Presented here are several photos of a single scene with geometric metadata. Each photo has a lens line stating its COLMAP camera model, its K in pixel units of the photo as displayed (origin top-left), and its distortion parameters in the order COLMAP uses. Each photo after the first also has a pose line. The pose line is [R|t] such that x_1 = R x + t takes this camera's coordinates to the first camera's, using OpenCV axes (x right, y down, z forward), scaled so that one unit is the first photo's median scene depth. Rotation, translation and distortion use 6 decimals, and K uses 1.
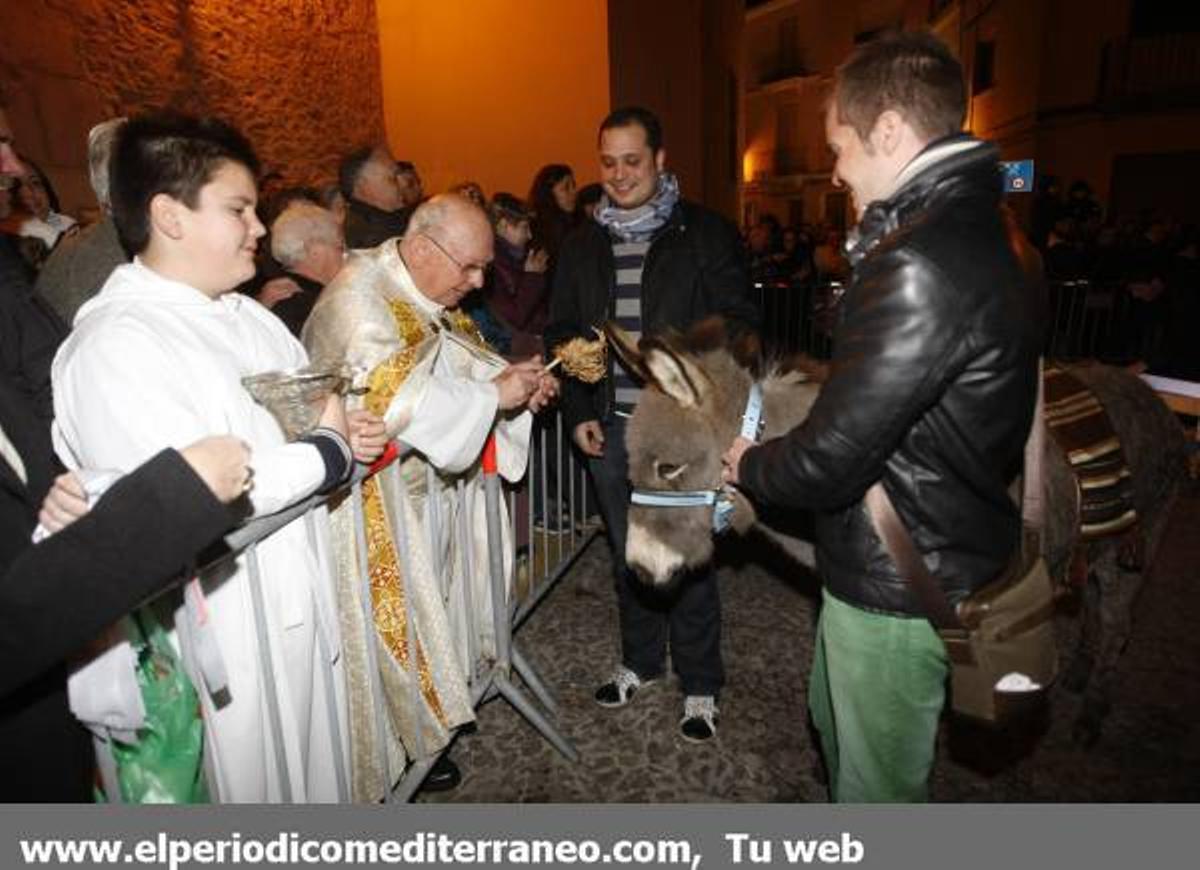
lens RADIAL K [[704.8, 0, 585.6], [0, 704.8, 393.4], [0, 0, 1]] dist [-0.053589, 0.020470]
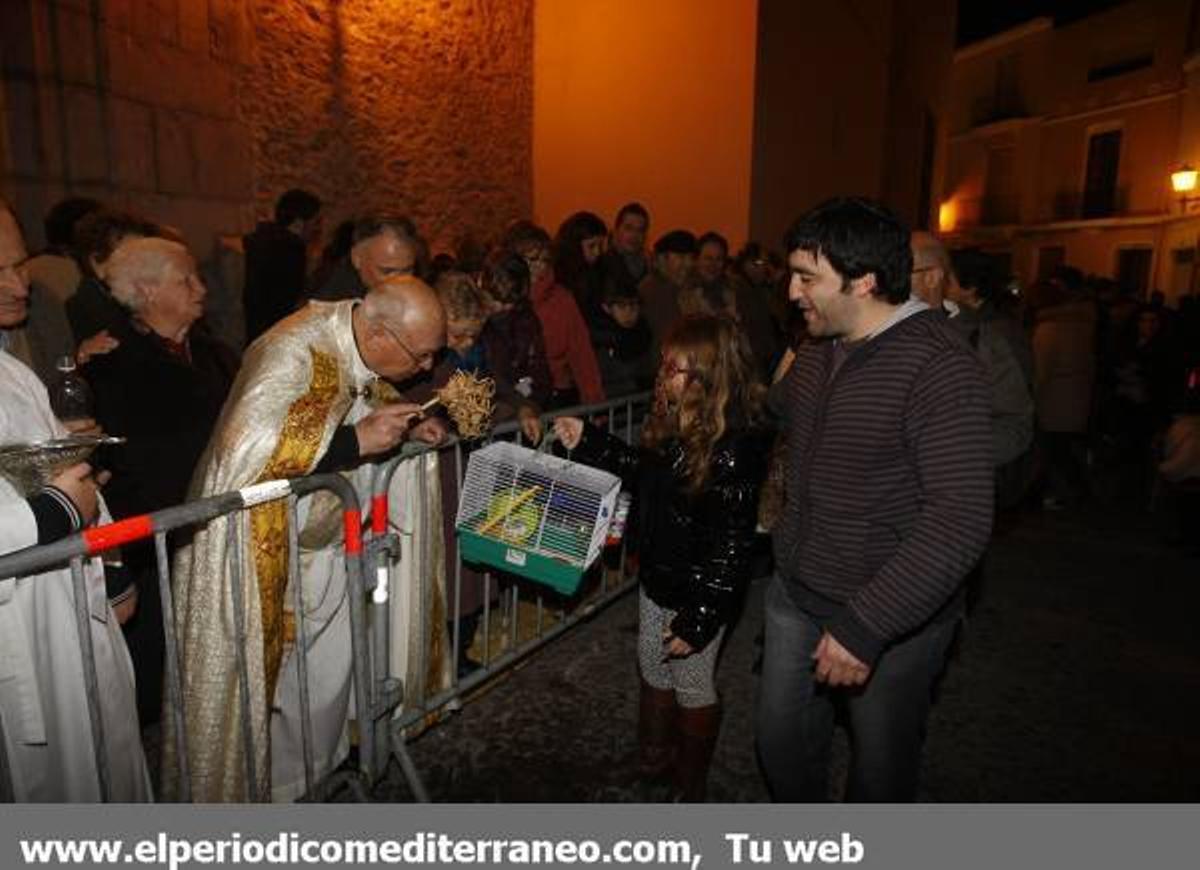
lens RADIAL K [[699.3, 0, 582.9], [0, 699.3, 392.7], [0, 0, 1]] dist [-0.046992, 0.014722]
pose [[0.961961, 0.094846, -0.256194, 0.104256], [-0.107151, 0.993645, -0.034472, -0.029120], [0.251296, 0.060612, 0.966011, 0.063005]]
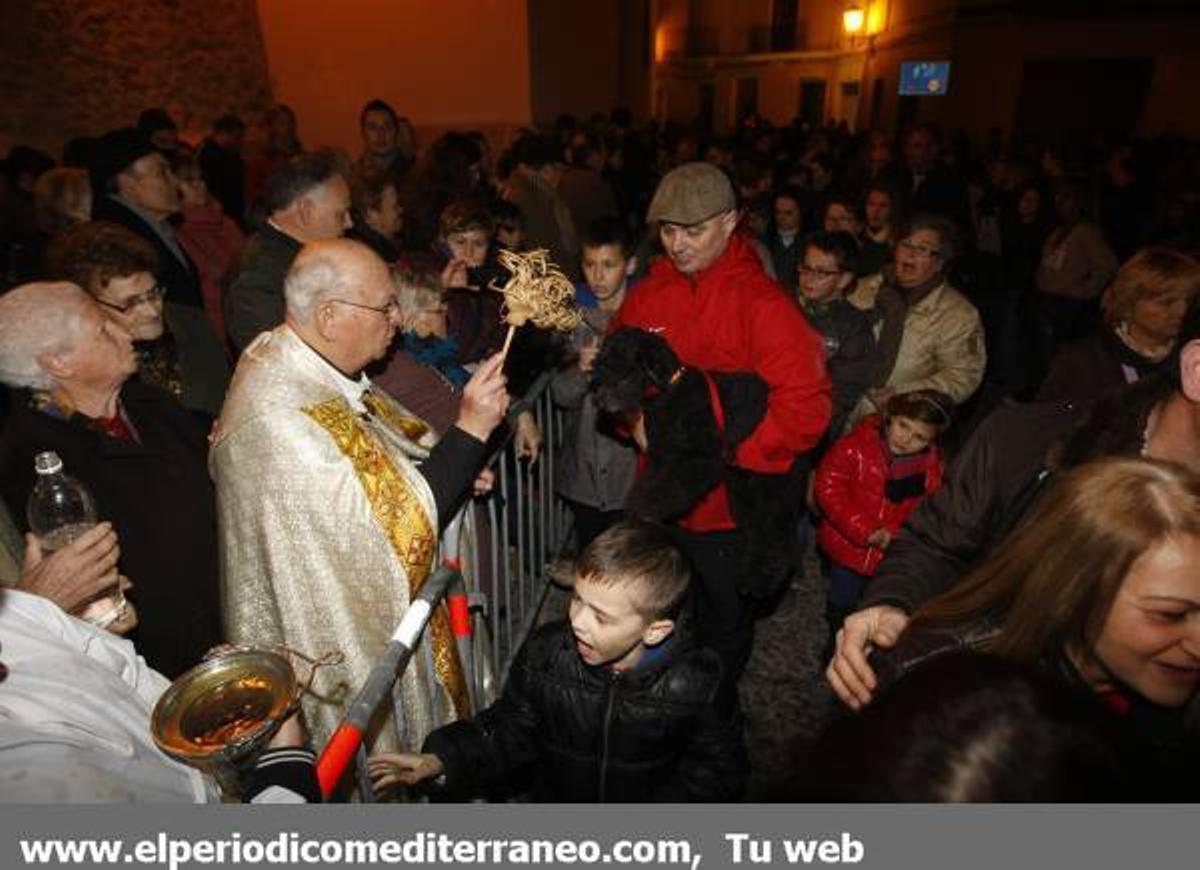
lens RADIAL K [[699.3, 0, 591.1], [0, 699.3, 402.3], [0, 0, 1]] dist [-0.046992, 0.014722]
pose [[0.989335, -0.031620, 0.142183, -0.028071], [0.005320, 0.983345, 0.181669, -0.087940], [-0.145559, -0.178975, 0.973026, 0.069795]]
